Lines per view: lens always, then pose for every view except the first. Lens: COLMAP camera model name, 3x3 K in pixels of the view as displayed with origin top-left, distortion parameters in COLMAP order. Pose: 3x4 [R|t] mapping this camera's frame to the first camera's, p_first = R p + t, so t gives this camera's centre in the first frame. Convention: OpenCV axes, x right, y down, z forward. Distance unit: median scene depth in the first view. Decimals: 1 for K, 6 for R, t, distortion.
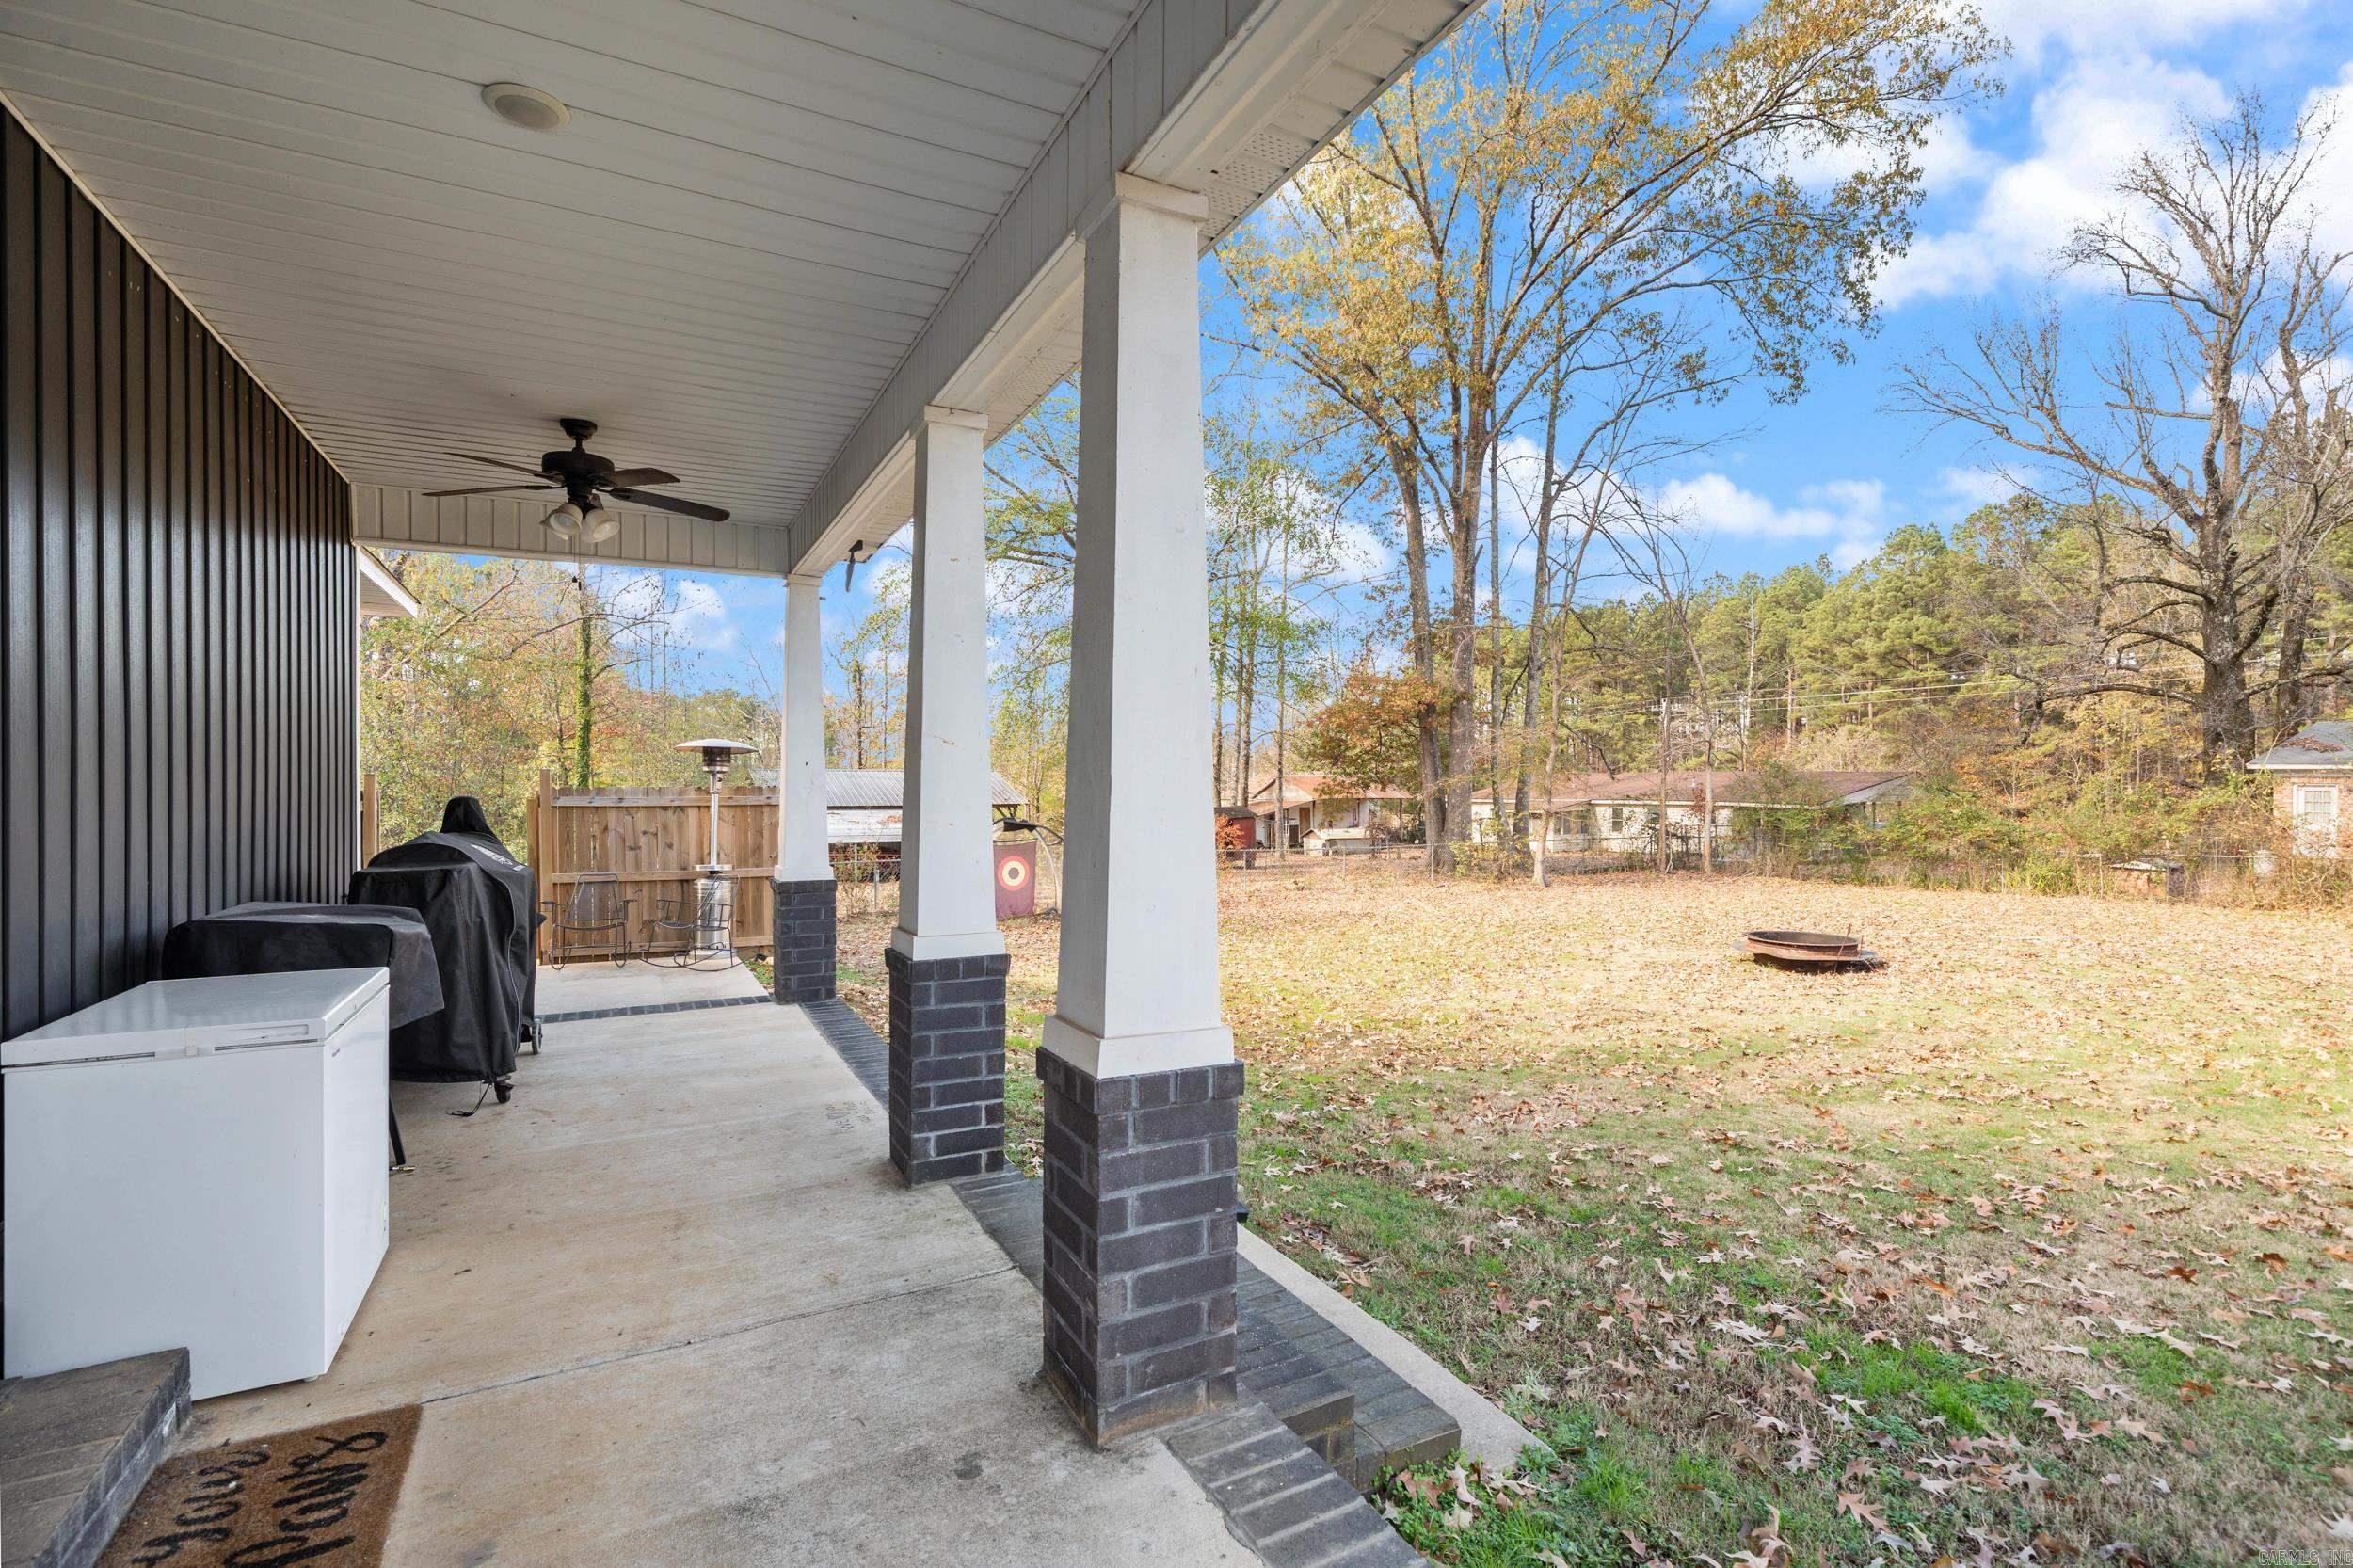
lens RADIAL K [[1065.0, 0, 1177.3], [0, 1065.0, 780.7], [0, 0, 1]] dist [-0.000160, -0.000042]
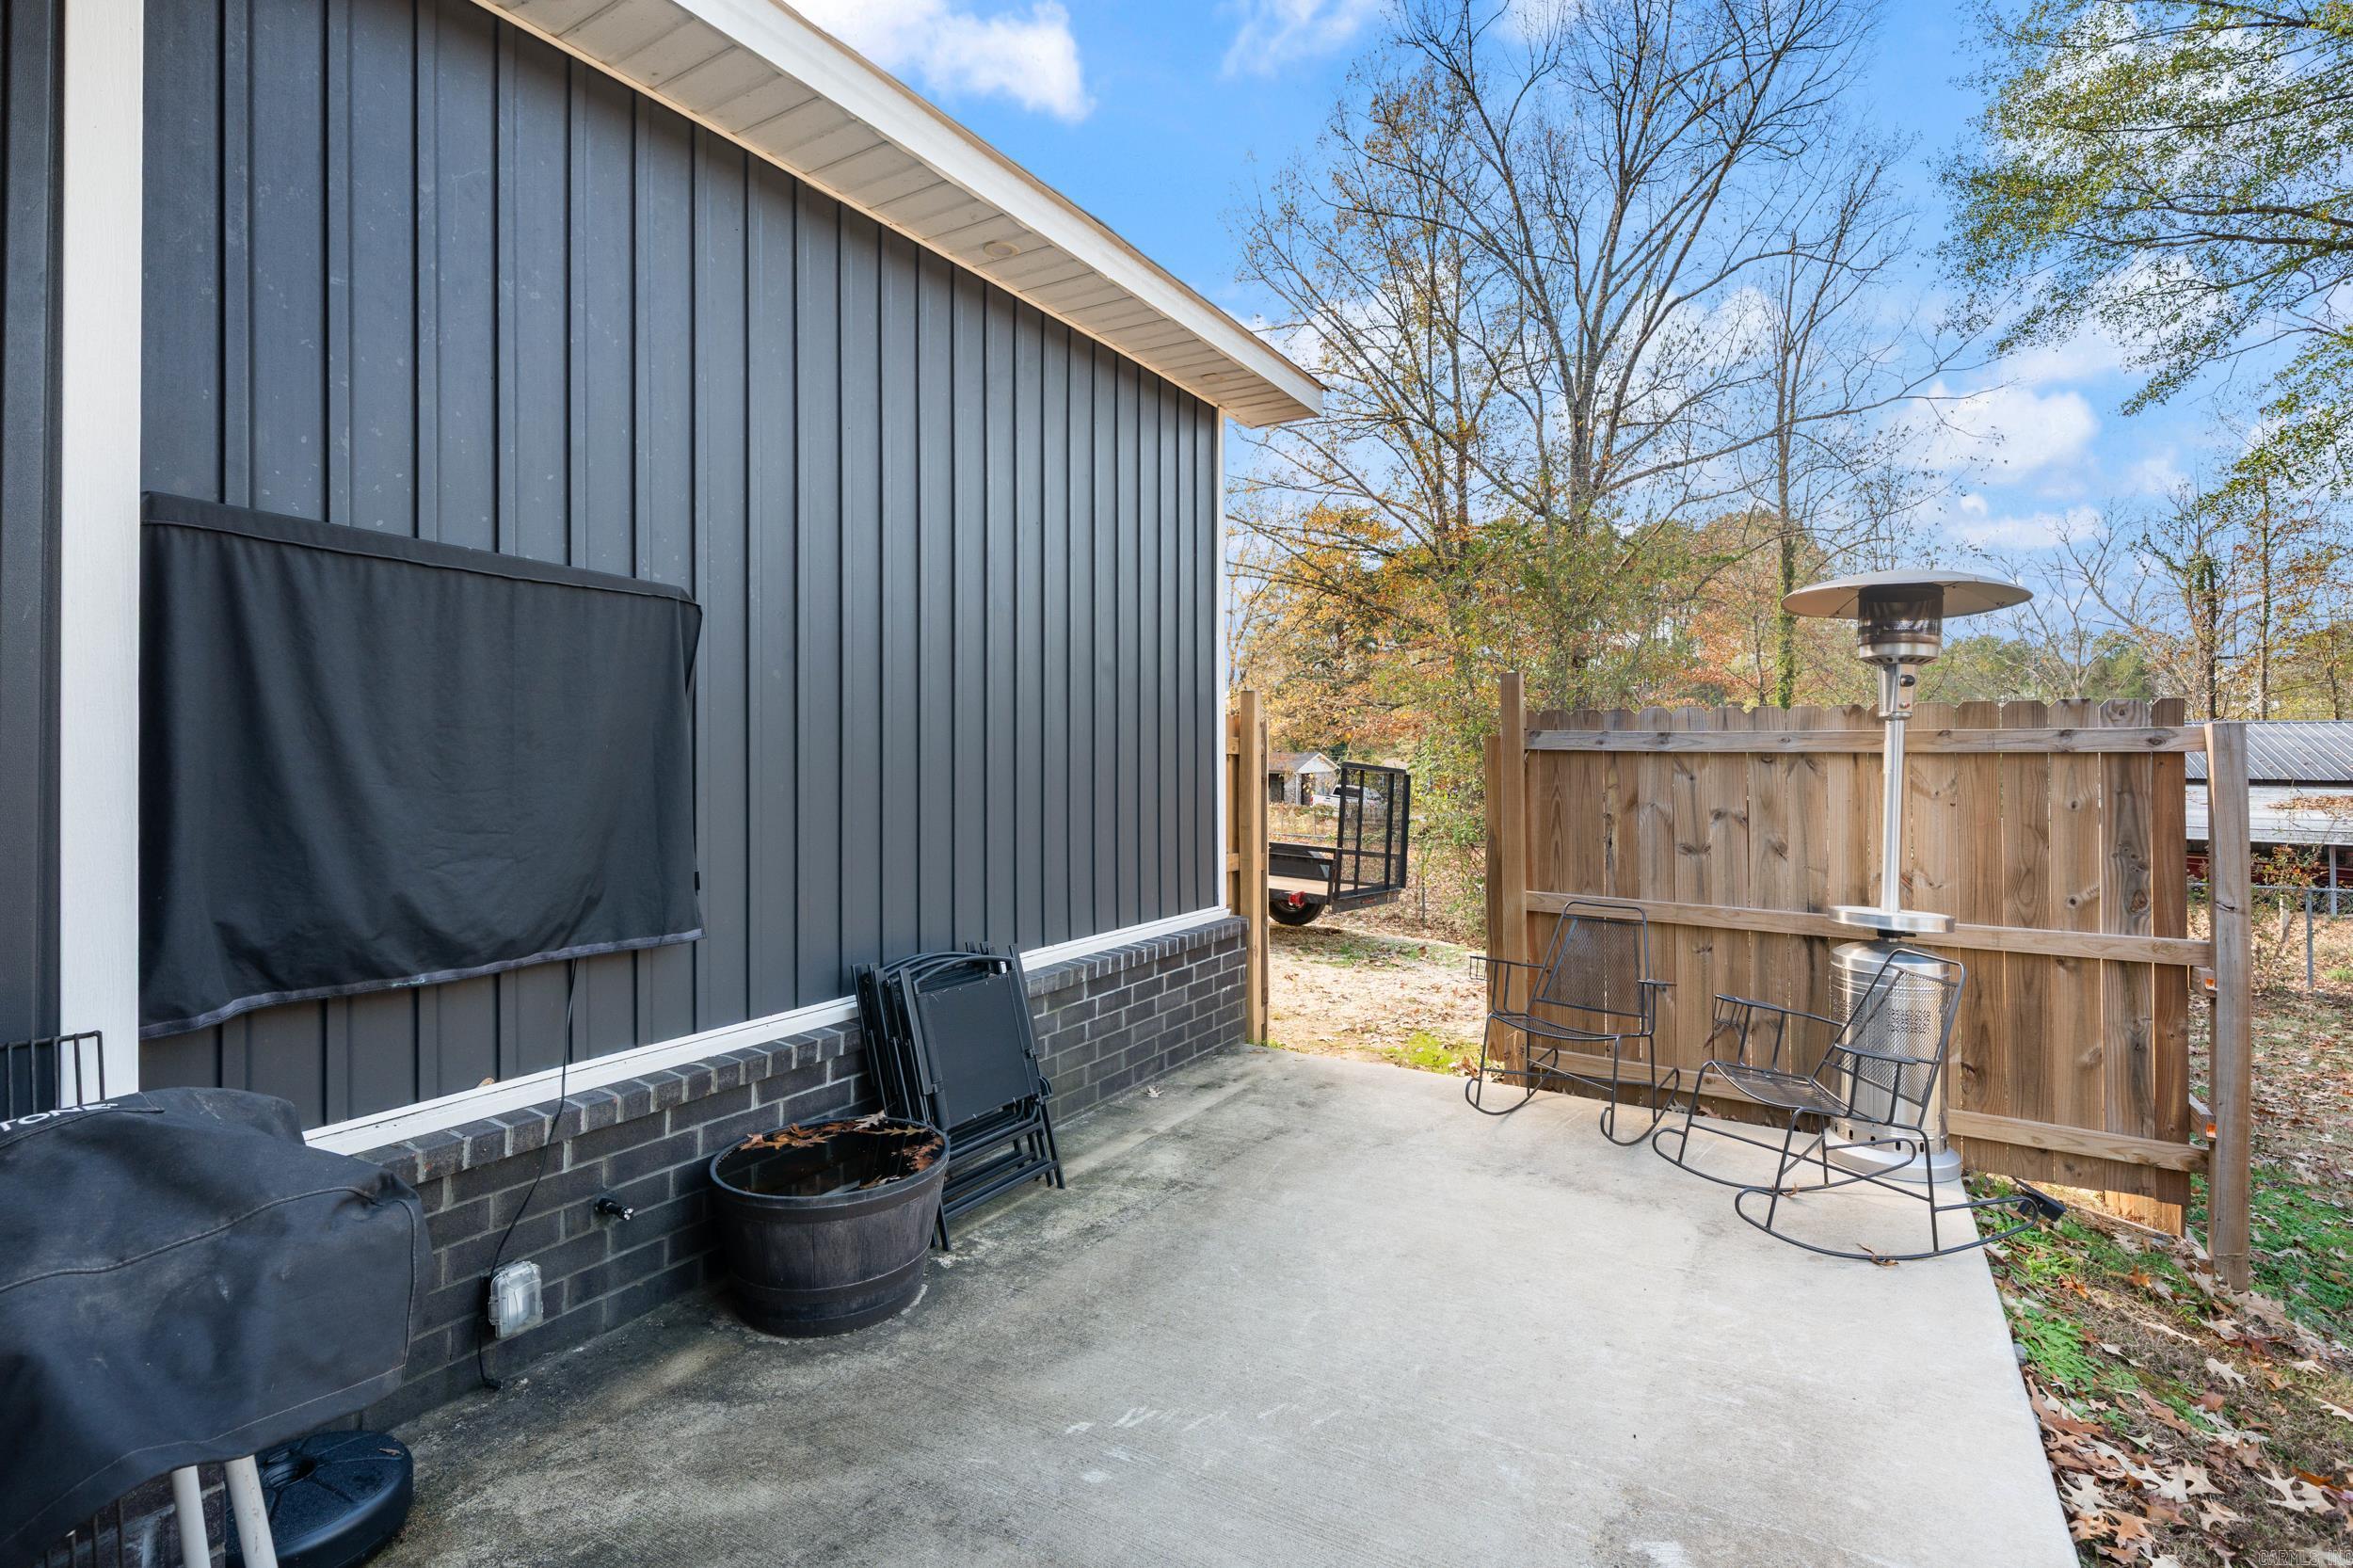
lens RADIAL K [[1065.0, 0, 1216.8], [0, 1065.0, 747.7], [0, 0, 1]] dist [-0.000160, -0.000042]
pose [[0.520351, -0.004957, -0.853938, -0.239812], [-0.001986, 0.999973, -0.007014, 0.025386], [0.853950, 0.005346, 0.520328, 0.604135]]
